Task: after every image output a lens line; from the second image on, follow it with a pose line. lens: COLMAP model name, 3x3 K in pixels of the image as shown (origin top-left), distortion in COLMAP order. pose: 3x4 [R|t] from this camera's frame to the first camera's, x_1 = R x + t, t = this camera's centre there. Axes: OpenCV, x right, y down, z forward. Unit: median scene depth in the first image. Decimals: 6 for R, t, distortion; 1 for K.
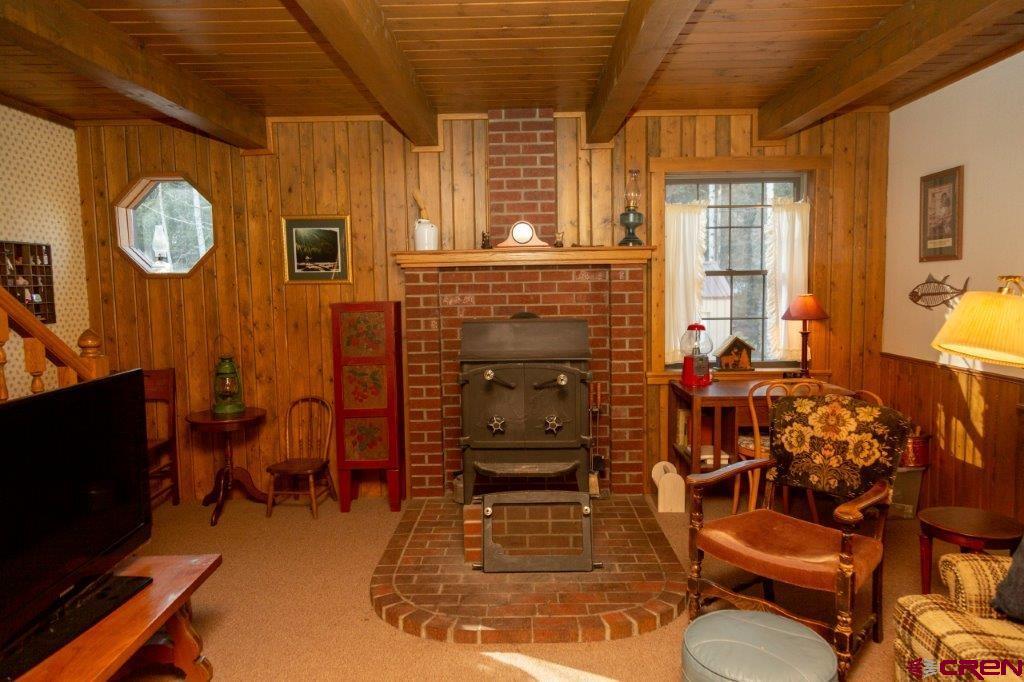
lens RADIAL K [[665.2, 0, 515.2], [0, 665.2, 339.0], [0, 0, 1]] dist [-0.014856, 0.003914]
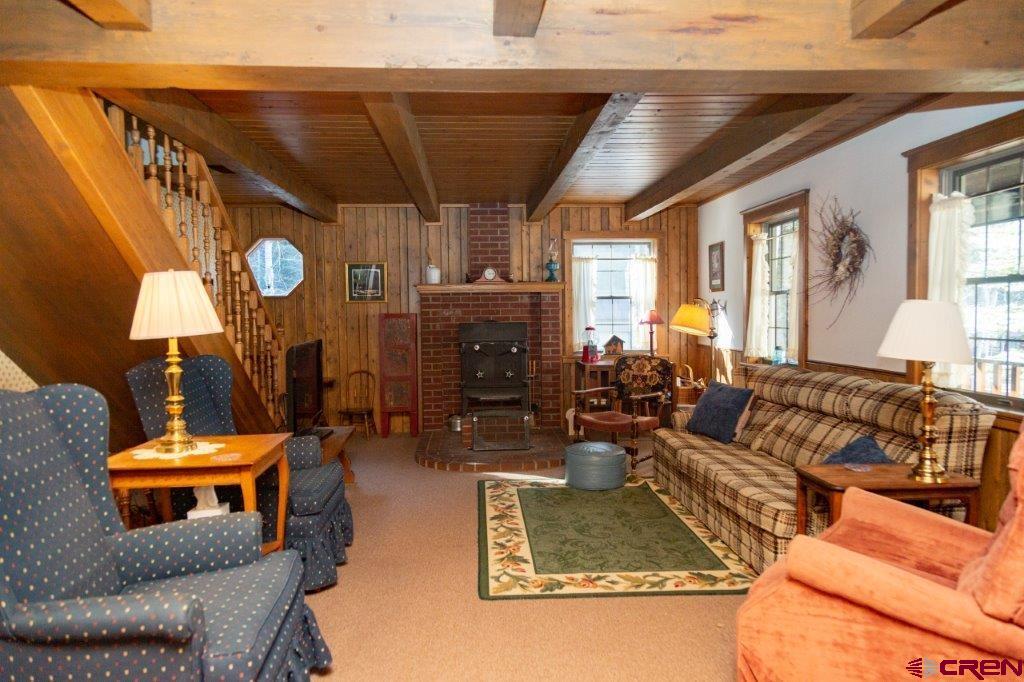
lens RADIAL K [[665.2, 0, 509.3], [0, 665.2, 339.1], [0, 0, 1]] dist [-0.014856, 0.003914]
pose [[0.997339, 0.001230, 0.072893, -0.063041], [0.001677, 0.999206, -0.039796, 0.077290], [-0.072884, 0.039812, 0.996546, -0.704468]]
